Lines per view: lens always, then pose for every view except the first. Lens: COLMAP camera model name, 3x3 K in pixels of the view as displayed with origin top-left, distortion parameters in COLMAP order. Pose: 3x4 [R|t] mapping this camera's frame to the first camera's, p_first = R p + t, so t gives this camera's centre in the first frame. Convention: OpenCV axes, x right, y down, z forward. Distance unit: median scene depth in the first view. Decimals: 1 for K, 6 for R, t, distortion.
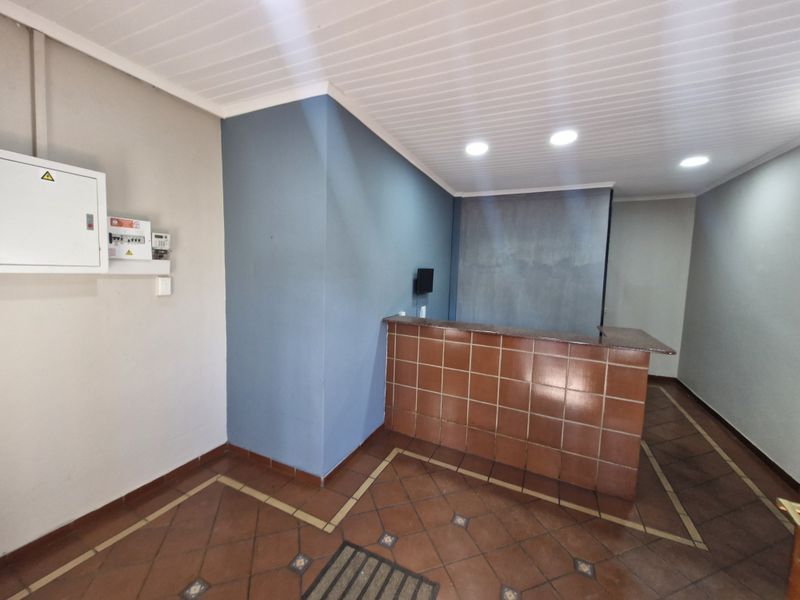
lens RADIAL K [[310.6, 0, 402.4], [0, 310.6, 289.9], [0, 0, 1]] dist [-0.000490, -0.000136]
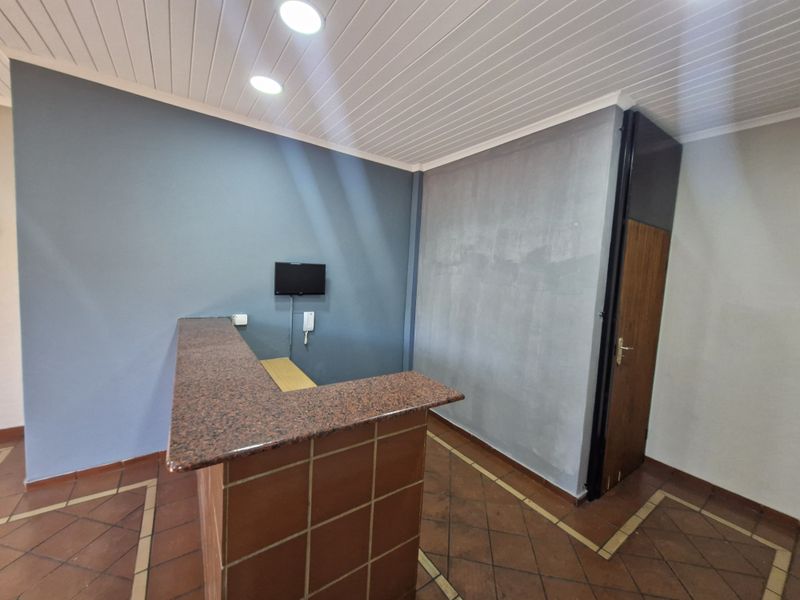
lens RADIAL K [[317.7, 0, 398.9], [0, 317.7, 285.4], [0, 0, 1]] dist [-0.000950, -0.000830]
pose [[0.867651, 0.037648, -0.495746, 0.654901], [-0.055956, 0.998188, -0.022129, -0.009291], [0.494014, 0.046941, 0.868186, 0.405081]]
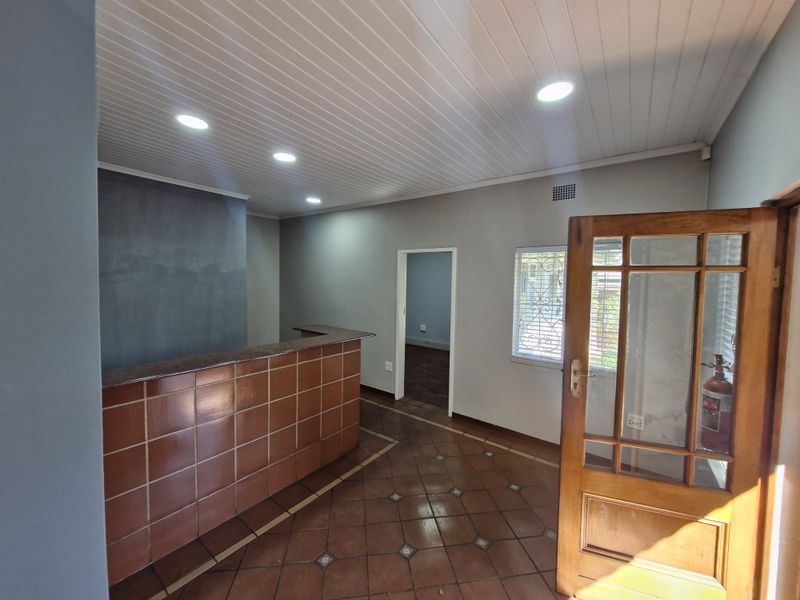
lens RADIAL K [[317.7, 0, 398.9], [0, 317.7, 285.4], [0, 0, 1]] dist [-0.000950, -0.000830]
pose [[0.196071, -0.045103, 0.979552, -0.331948], [0.059598, 0.997643, 0.034006, -0.041226], [-0.978777, 0.051711, 0.198297, 0.287621]]
